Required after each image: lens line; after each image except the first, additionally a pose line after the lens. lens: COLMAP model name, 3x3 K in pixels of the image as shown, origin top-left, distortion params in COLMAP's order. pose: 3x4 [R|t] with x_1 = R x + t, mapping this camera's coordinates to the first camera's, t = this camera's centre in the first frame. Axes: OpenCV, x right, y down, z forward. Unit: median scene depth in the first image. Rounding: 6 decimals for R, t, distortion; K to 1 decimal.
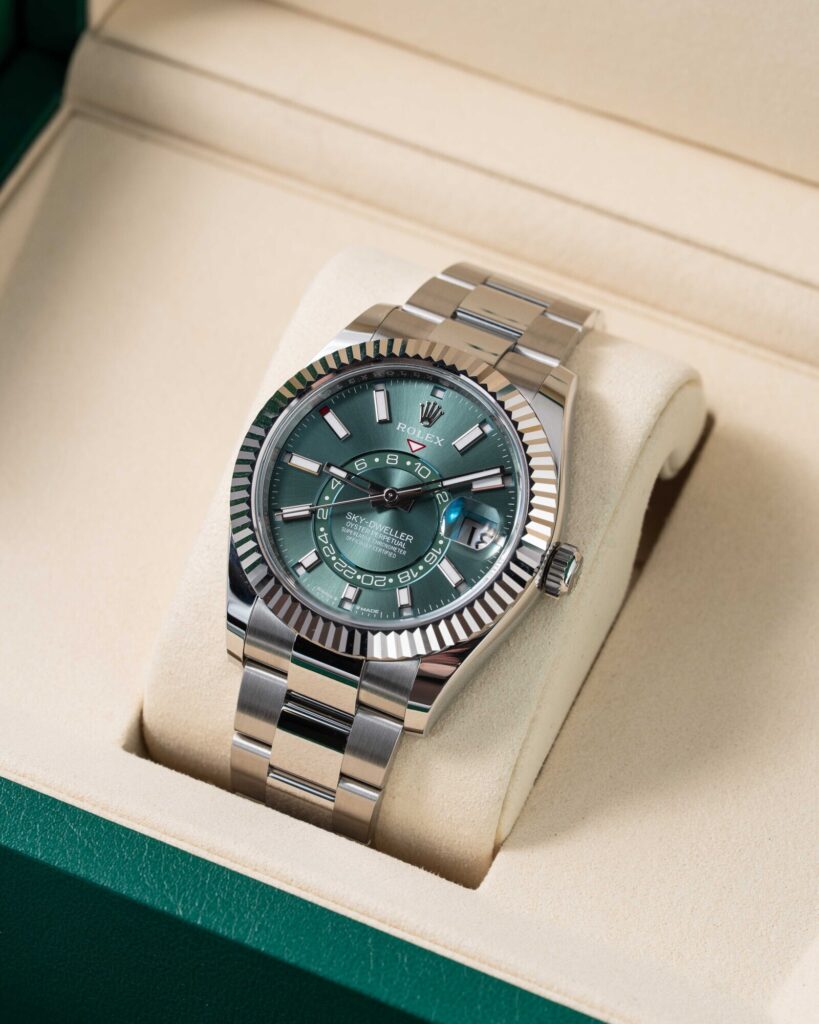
lens RADIAL K [[6959.6, 0, 410.3], [0, 6959.6, 511.5], [0, 0, 1]] dist [0.103908, 0.000000]
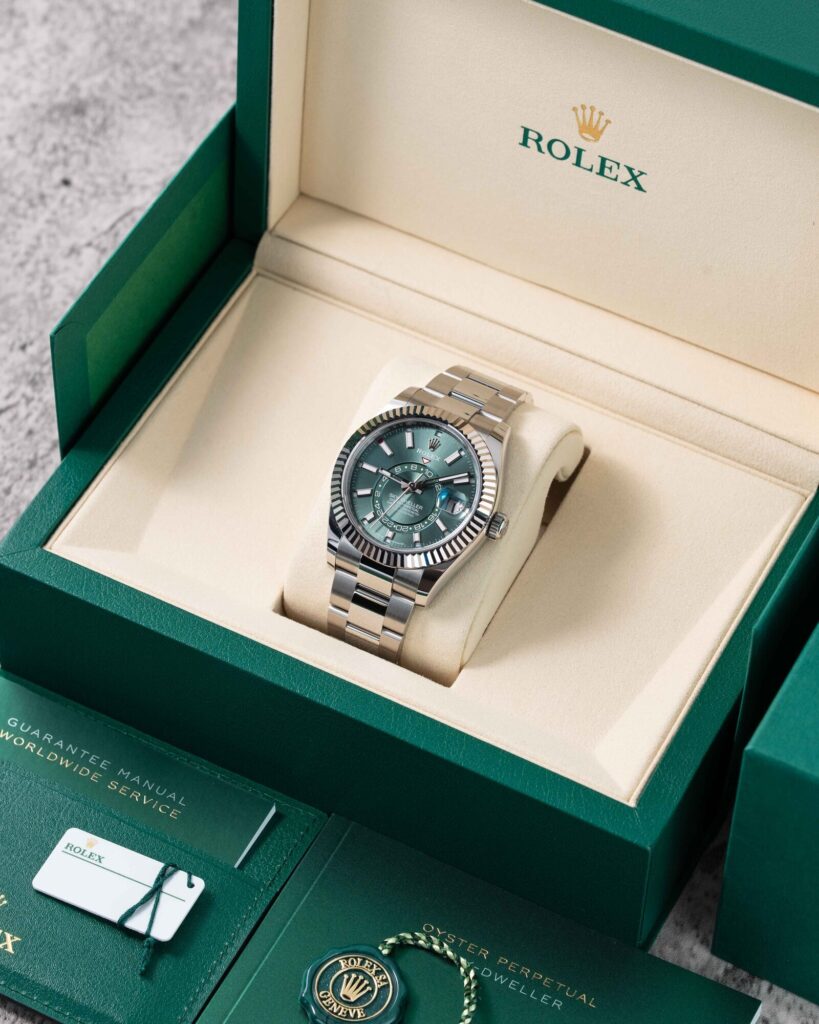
lens RADIAL K [[6959.6, 0, 409.0], [0, 6959.6, 512.2], [0, 0, 1]] dist [0.103908, 0.000000]
pose [[0.999154, 0.032841, -0.024747, 0.044643], [-0.032805, 0.999460, 0.001852, 0.001626], [0.024795, -0.001039, 0.999692, -0.956071]]
